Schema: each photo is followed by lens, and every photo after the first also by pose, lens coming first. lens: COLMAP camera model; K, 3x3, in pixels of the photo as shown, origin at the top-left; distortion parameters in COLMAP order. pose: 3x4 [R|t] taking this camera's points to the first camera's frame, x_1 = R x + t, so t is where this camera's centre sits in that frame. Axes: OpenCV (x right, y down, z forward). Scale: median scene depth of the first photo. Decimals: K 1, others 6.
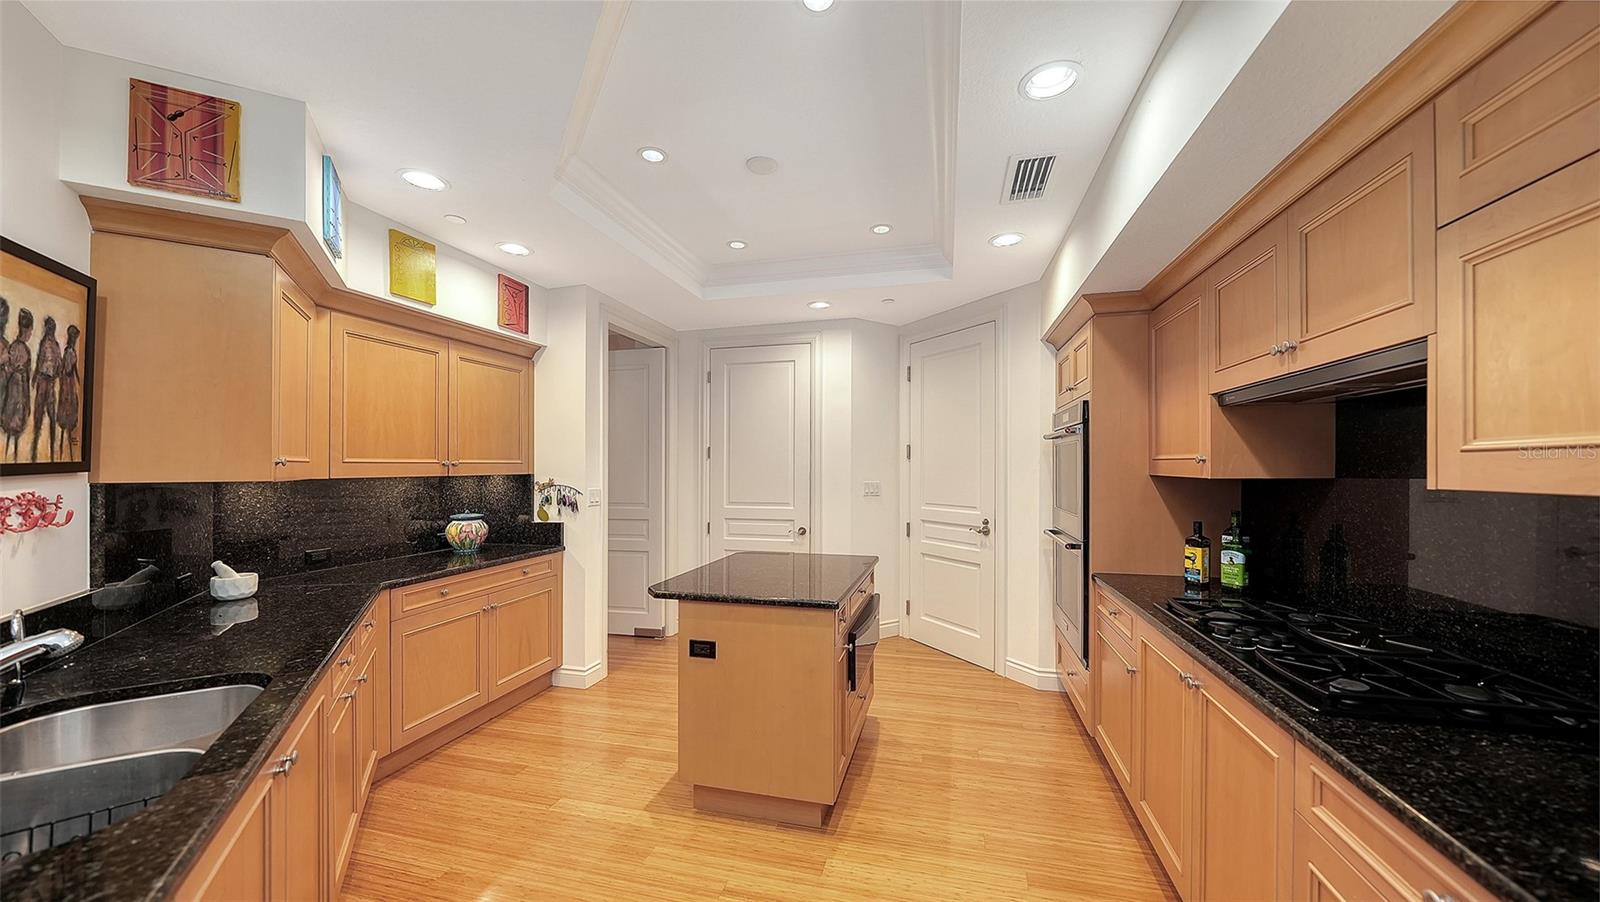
lens RADIAL K [[550.3, 0, 804.8], [0, 550.3, 462.1], [0, 0, 1]] dist [-0.000430, -0.000037]
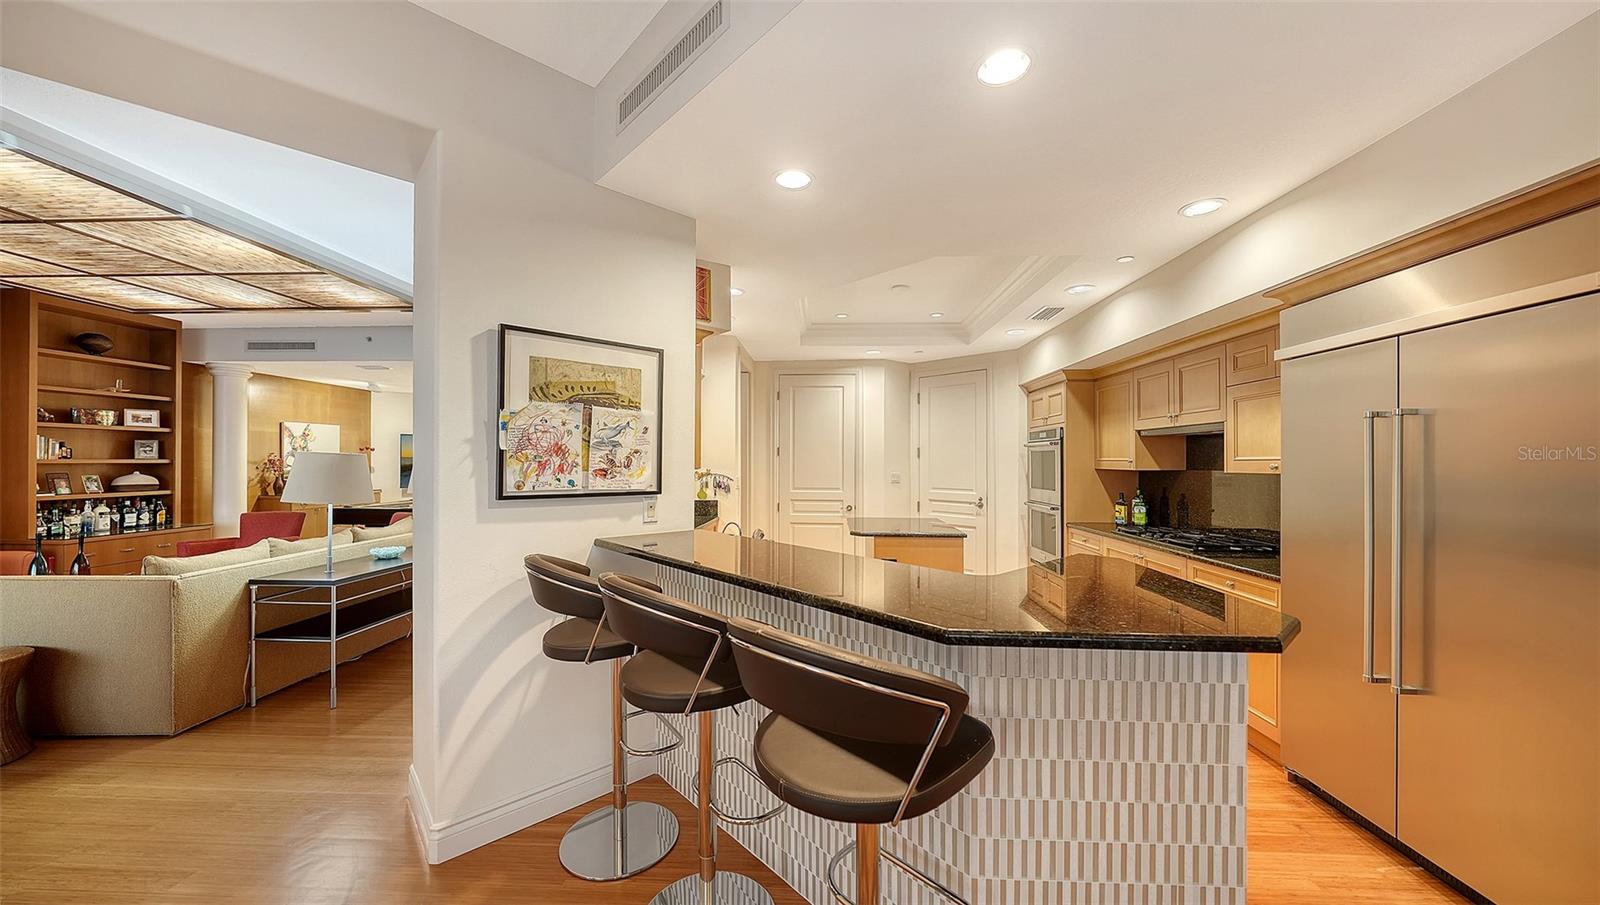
lens RADIAL K [[550.8, 0, 798.9], [0, 550.8, 458.5], [0, 0, 1]] dist [0.000045, -0.000010]
pose [[0.978502, 0.009654, 0.206011, -0.699318], [-0.010323, 0.999944, 0.002173, -0.005446], [-0.205979, -0.004253, 0.978547, -0.583857]]
